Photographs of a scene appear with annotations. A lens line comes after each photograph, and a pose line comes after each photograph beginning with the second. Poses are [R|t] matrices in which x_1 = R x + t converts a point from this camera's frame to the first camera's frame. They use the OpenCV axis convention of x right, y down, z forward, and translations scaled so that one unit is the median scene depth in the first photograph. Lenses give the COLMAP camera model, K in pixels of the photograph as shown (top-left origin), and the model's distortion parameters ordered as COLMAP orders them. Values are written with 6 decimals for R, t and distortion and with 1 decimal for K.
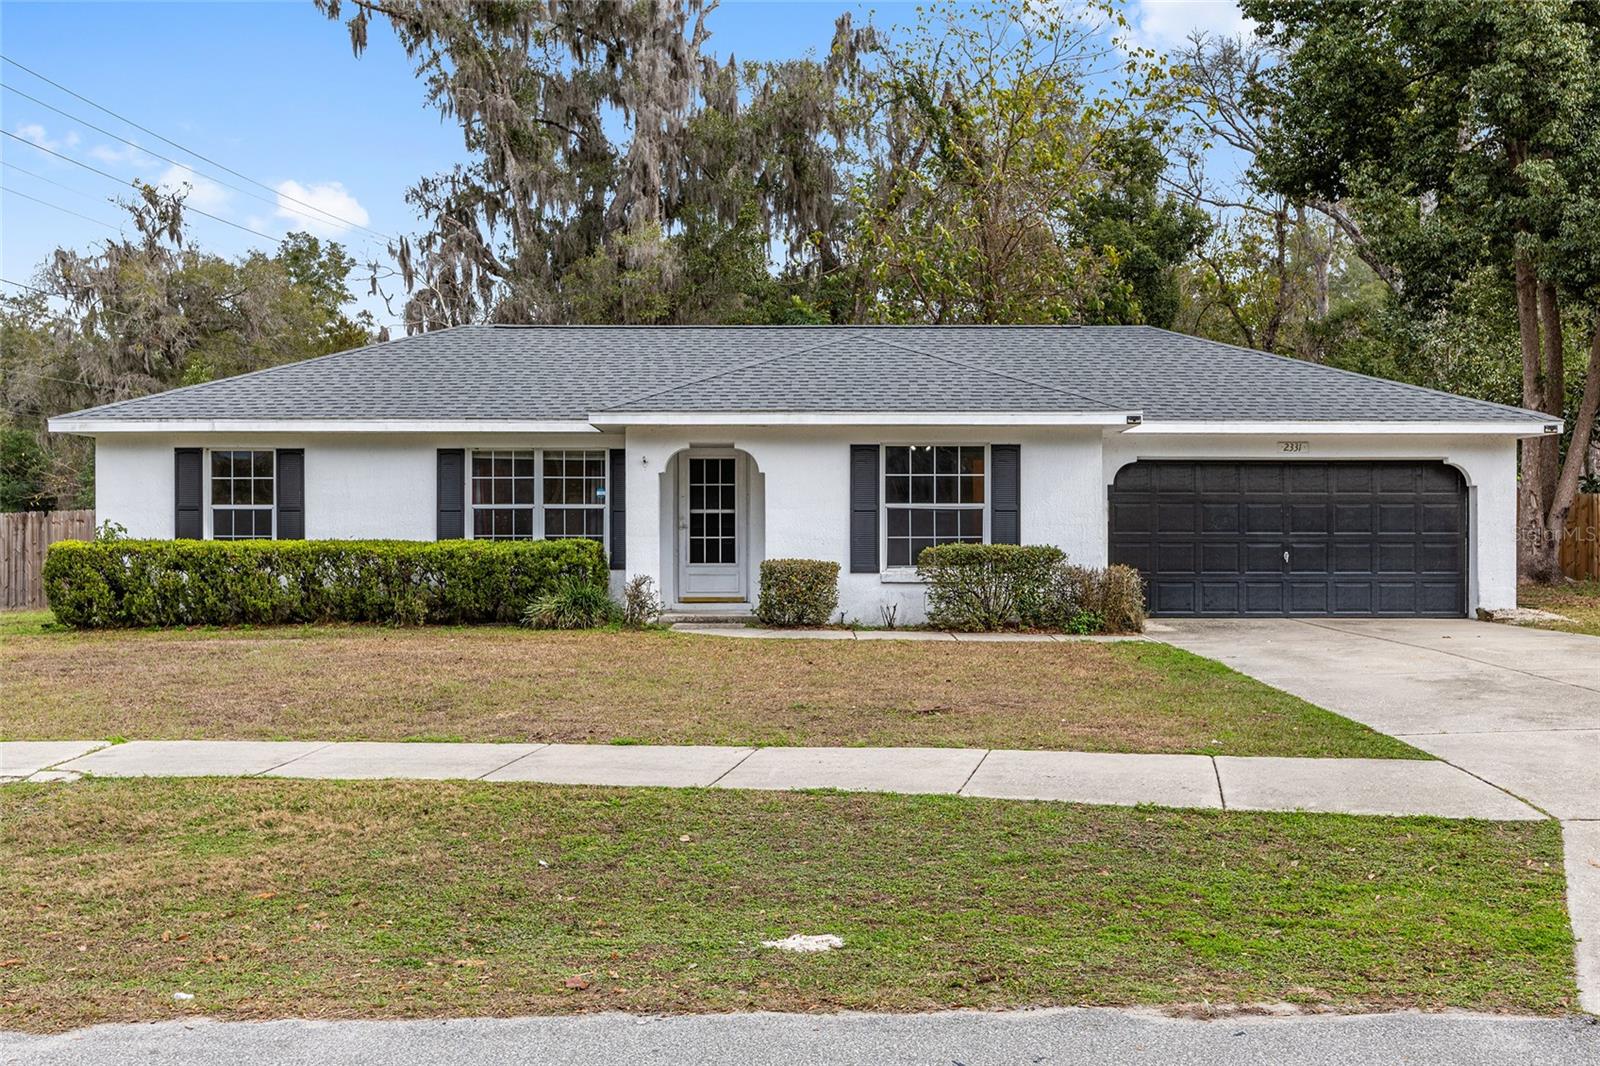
lens RADIAL K [[1582.4, 0, 800.0], [0, 1582.4, 533.0], [0, 0, 1]] dist [-0.027307, -0.010897]
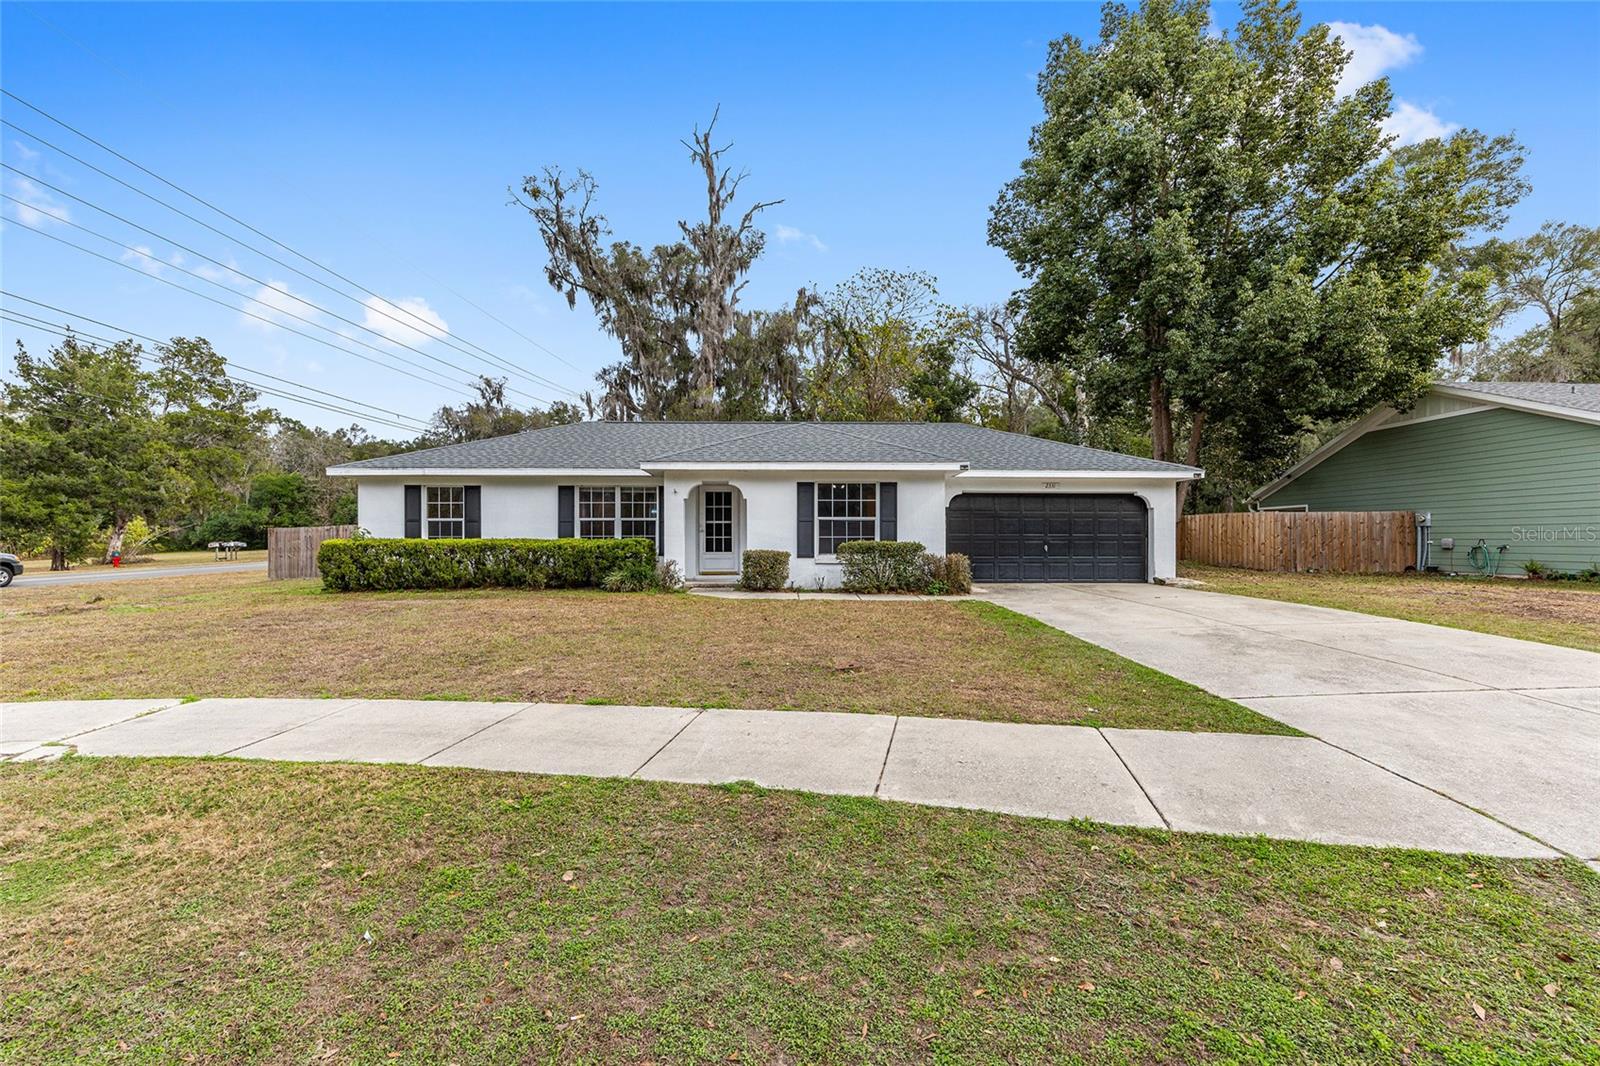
lens RADIAL K [[641.2, 0, 798.5], [0, 641.2, 527.9], [0, 0, 1]] dist [0.000257, 0.000082]
pose [[0.999913, -0.000013, 0.013224, 0.022916], [0.000207, 0.999893, -0.014659, 0.002920], [-0.013223, 0.014661, 0.999805, 0.296218]]
